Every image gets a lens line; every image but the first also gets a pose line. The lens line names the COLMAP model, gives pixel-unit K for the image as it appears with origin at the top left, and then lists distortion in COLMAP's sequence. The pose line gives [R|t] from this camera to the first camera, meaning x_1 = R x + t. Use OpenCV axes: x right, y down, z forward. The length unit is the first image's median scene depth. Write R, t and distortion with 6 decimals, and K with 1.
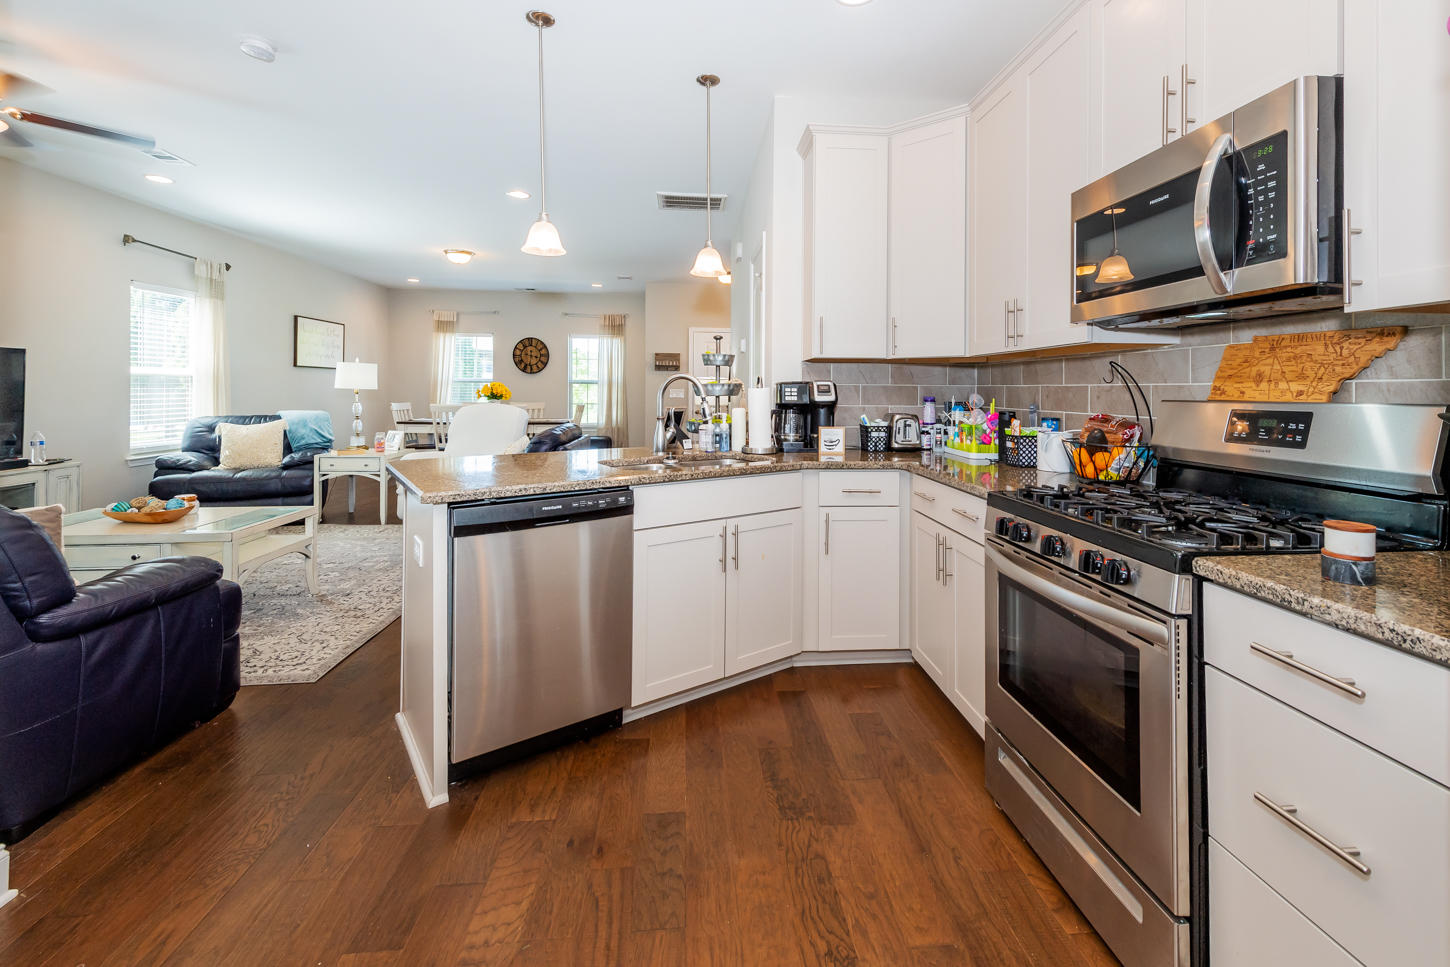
lens RADIAL K [[586.4, 0, 757.3], [0, 586.4, 384.4], [0, 0, 1]] dist [0.004202, -0.001117]
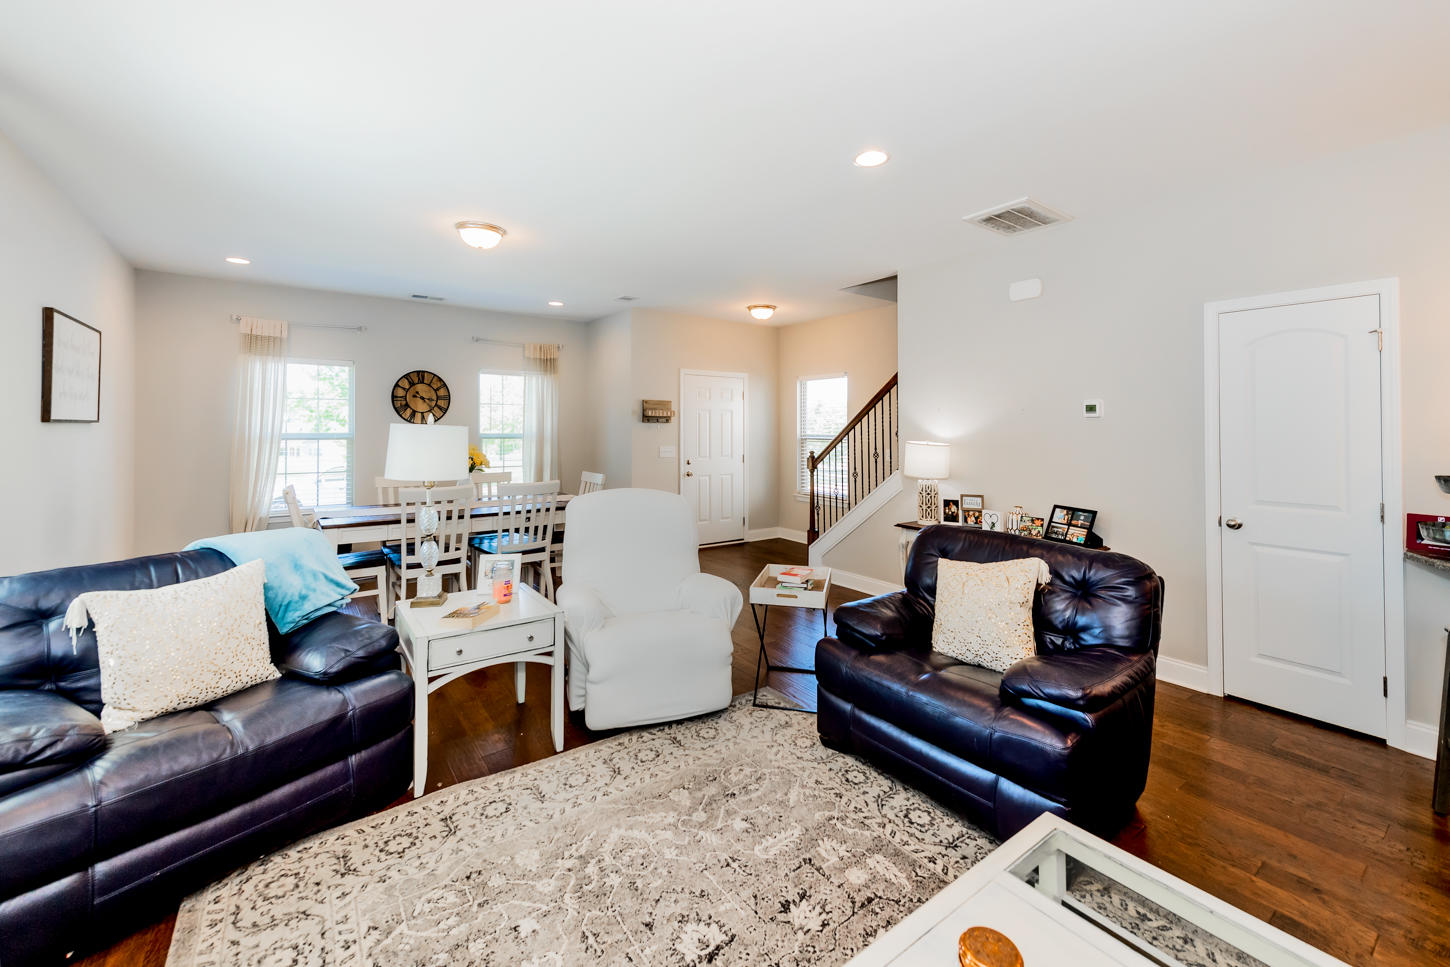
lens RADIAL K [[586.4, 0, 741.5], [0, 586.4, 413.6], [0, 0, 1]] dist [0.004202, -0.001117]
pose [[0.883159, 0.014011, 0.468864, -0.378412], [-0.005922, 0.999807, -0.018723, -0.021617], [-0.469036, 0.013759, 0.883072, 0.254526]]
